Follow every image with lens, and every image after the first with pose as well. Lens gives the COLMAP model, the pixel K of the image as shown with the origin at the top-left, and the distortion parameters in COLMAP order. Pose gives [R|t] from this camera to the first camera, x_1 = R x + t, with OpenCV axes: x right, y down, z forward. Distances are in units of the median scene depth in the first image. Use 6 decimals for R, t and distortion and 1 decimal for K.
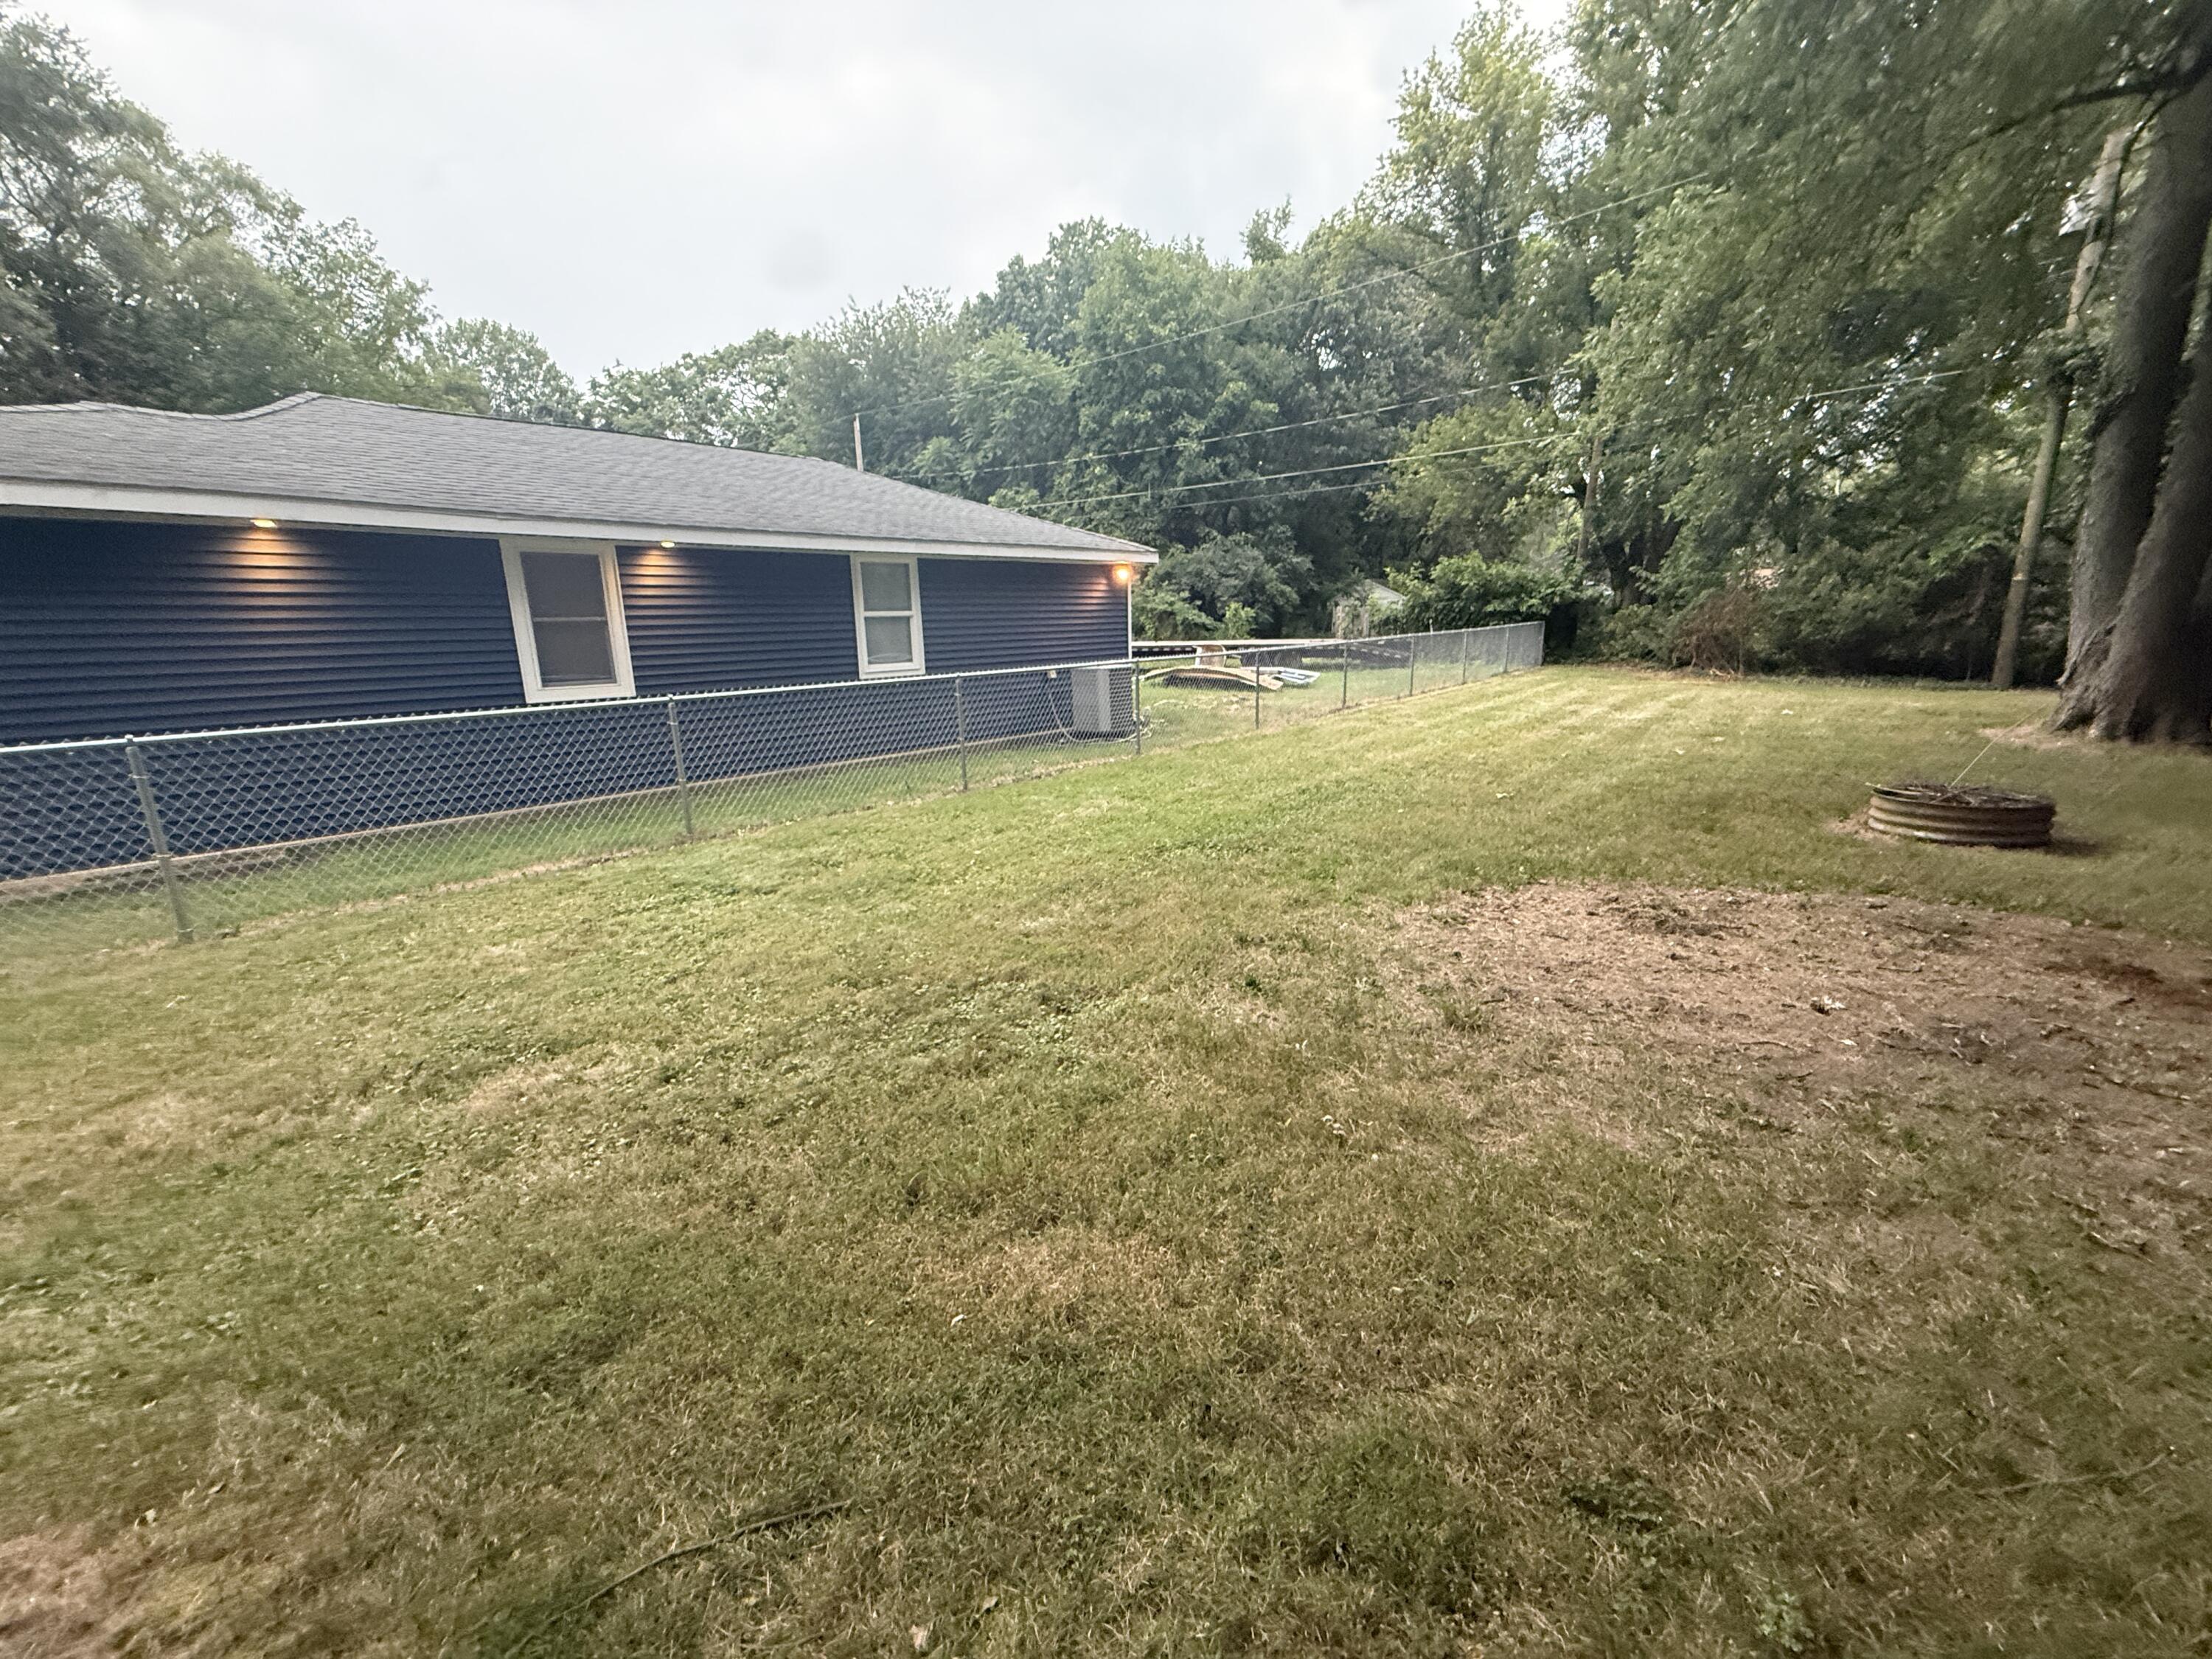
lens RADIAL K [[883.2, 0, 1101.2], [0, 883.2, 825.3], [0, 0, 1]] dist [-0.001300, -0.000008]
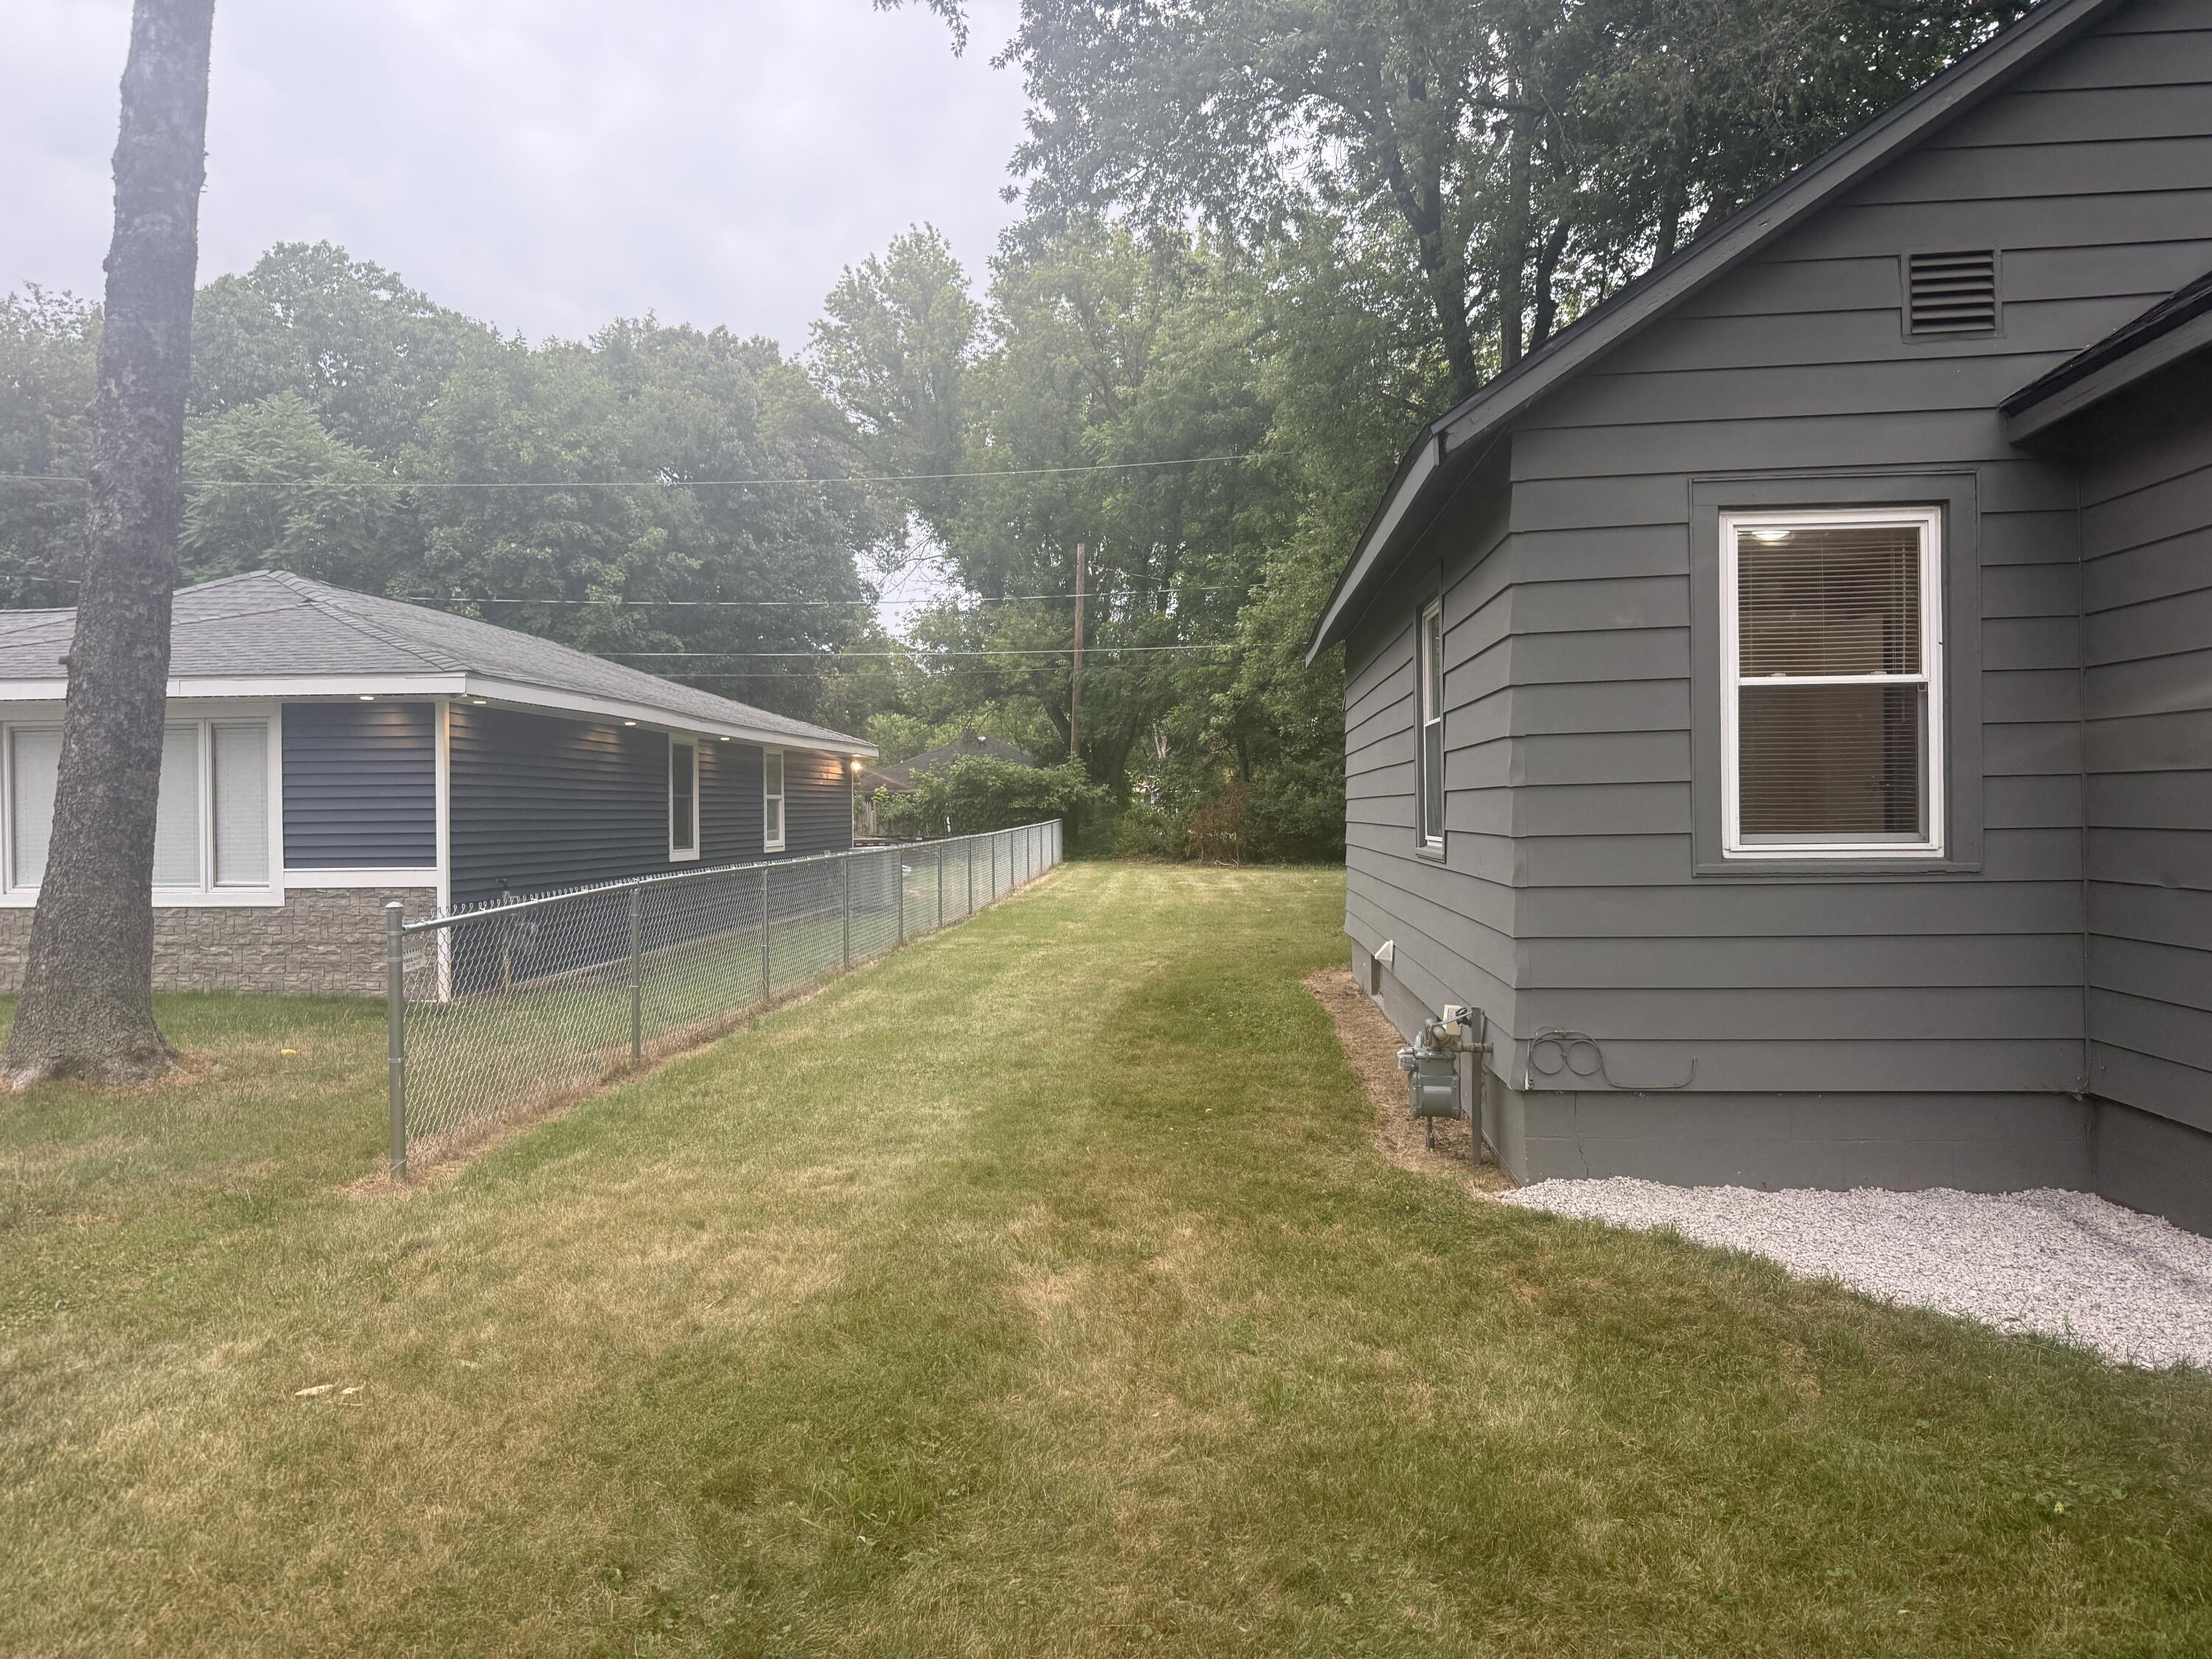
lens RADIAL K [[1539.5, 0, 1095.1], [0, 1539.5, 826.2], [0, 0, 1]] dist [0.065109, -0.095025]
pose [[0.797825, 0.009165, 0.602819, -0.661375], [0.128278, 0.974408, -0.184589, 0.130177], [-0.589084, 0.224598, 0.776232, -0.467123]]
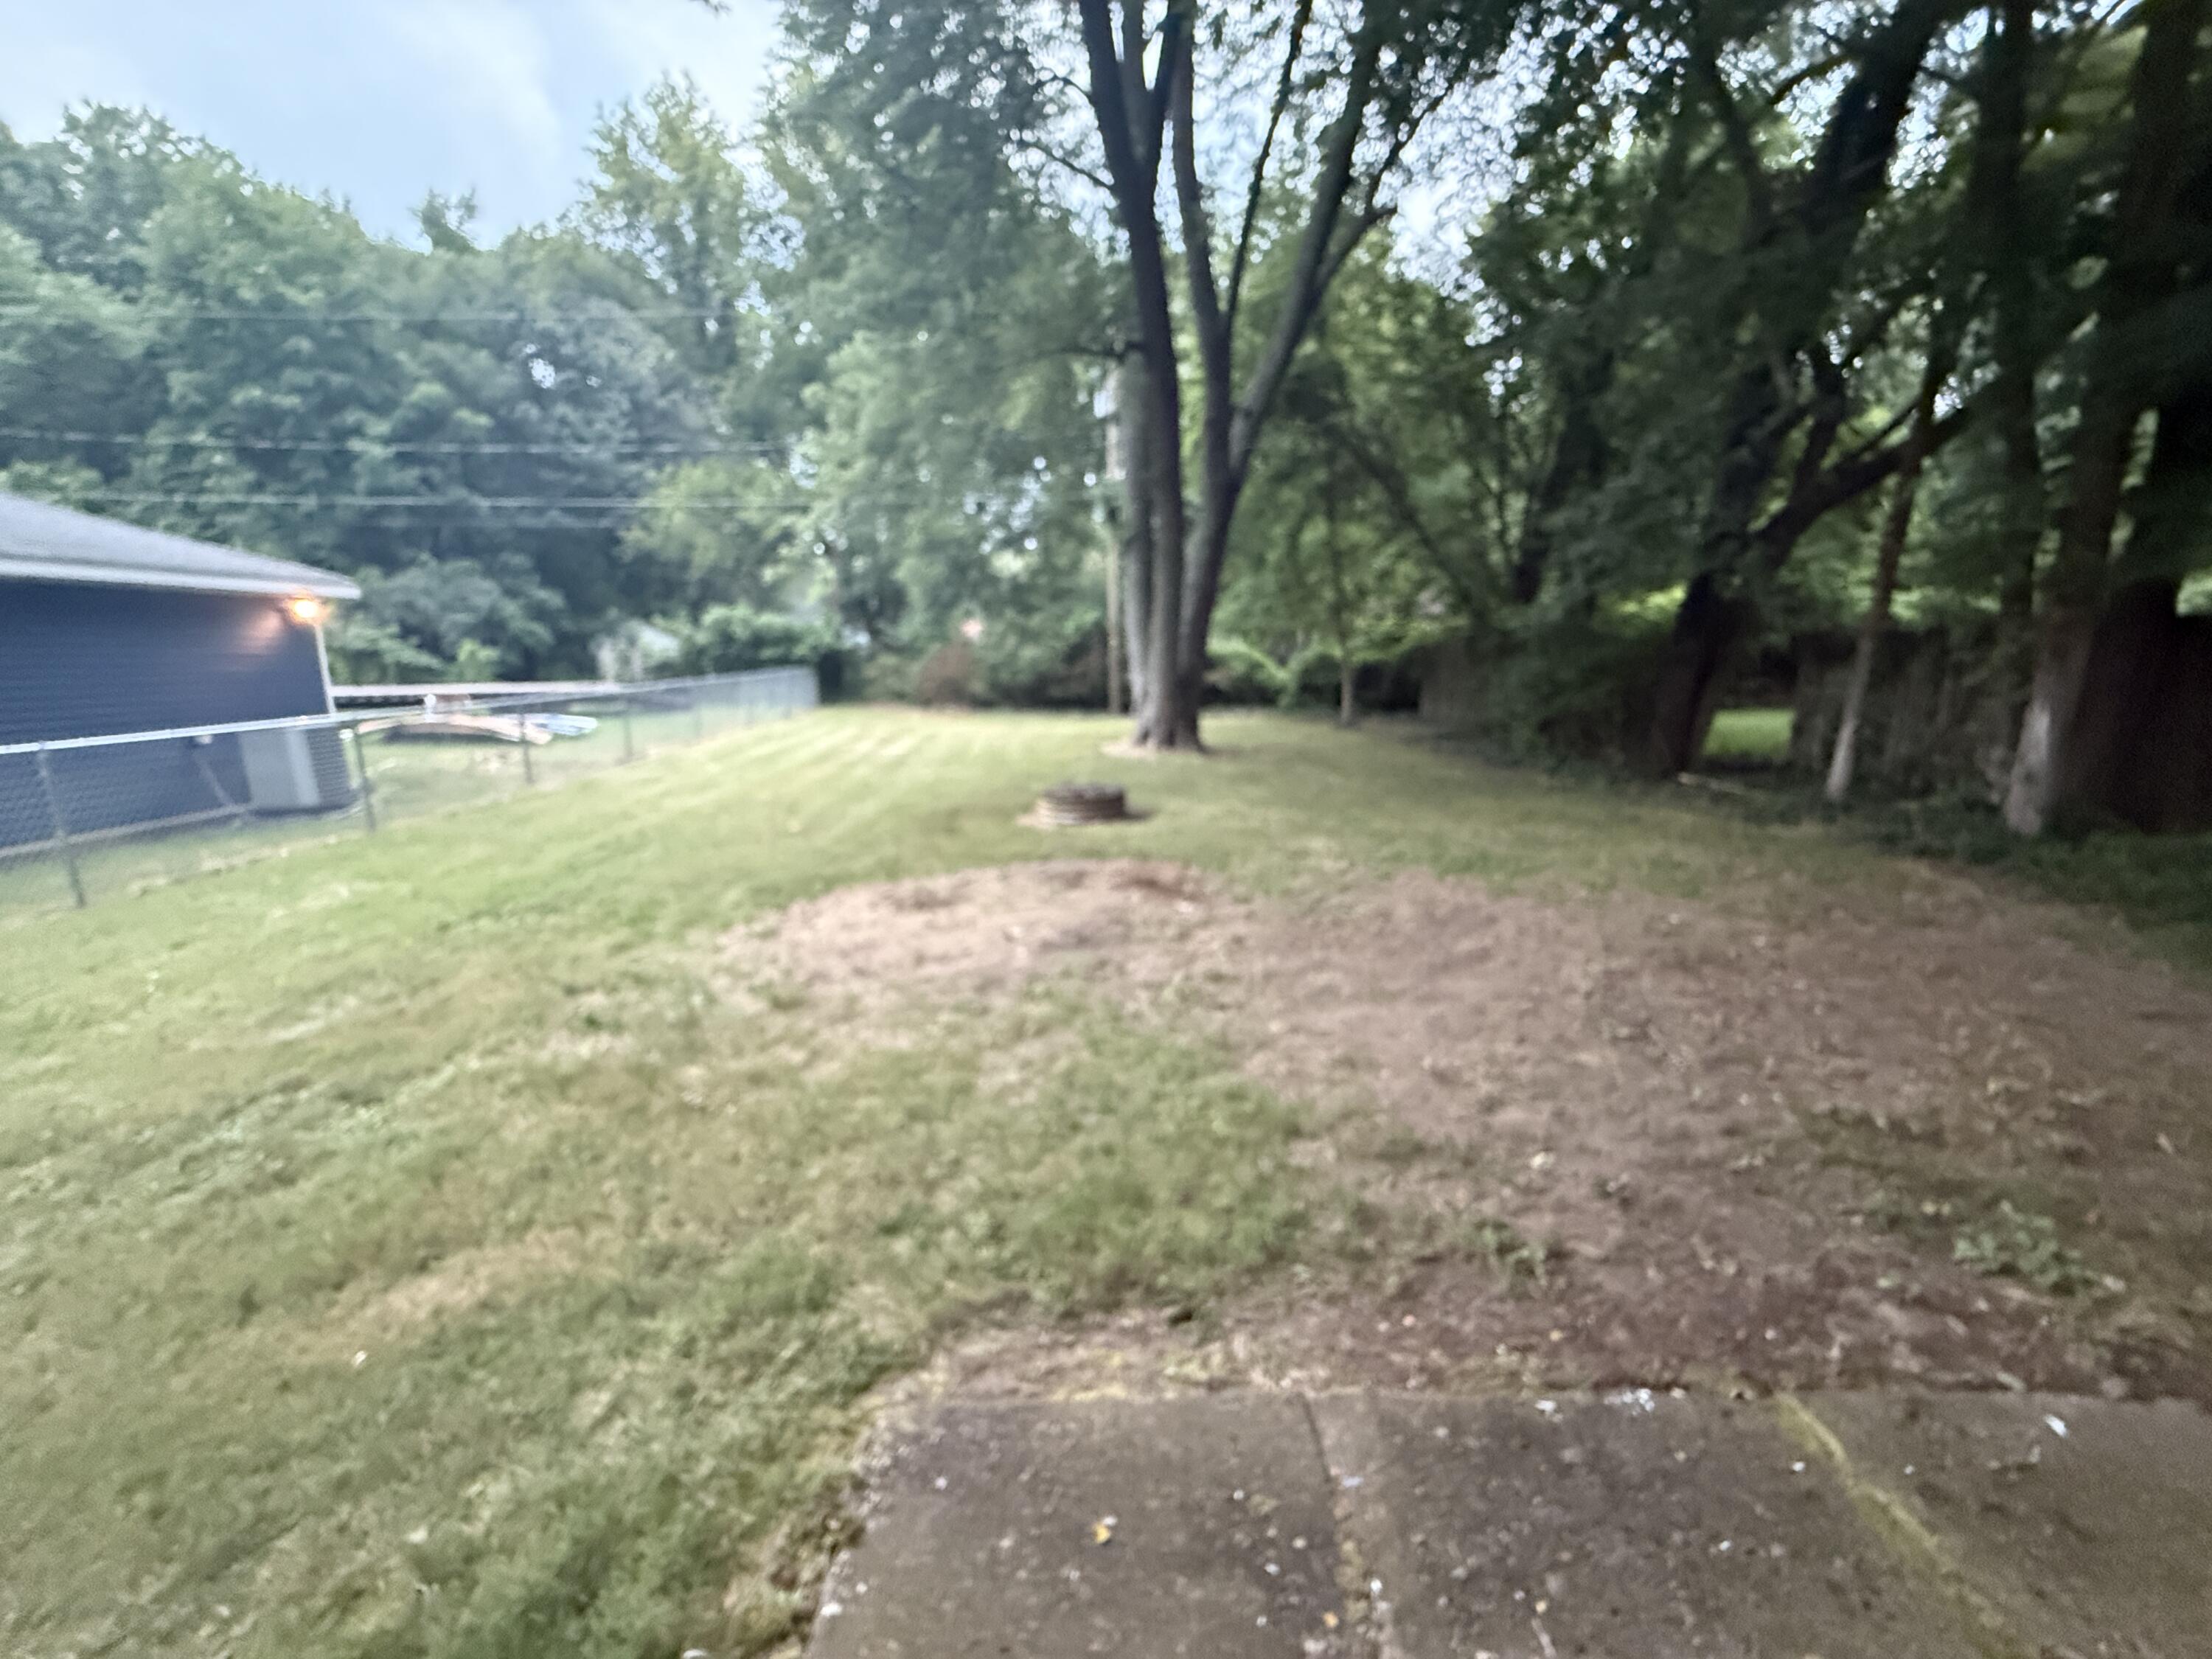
lens RADIAL K [[889.0, 0, 1109.2], [0, 889.0, 834.5], [0, 0, 1]] dist [-0.001188, -0.000414]
pose [[0.720508, -0.120761, 0.682850, -0.018723], [0.144745, 0.989220, 0.022215, 0.004410], [-0.678171, 0.082834, 0.730221, -0.051505]]
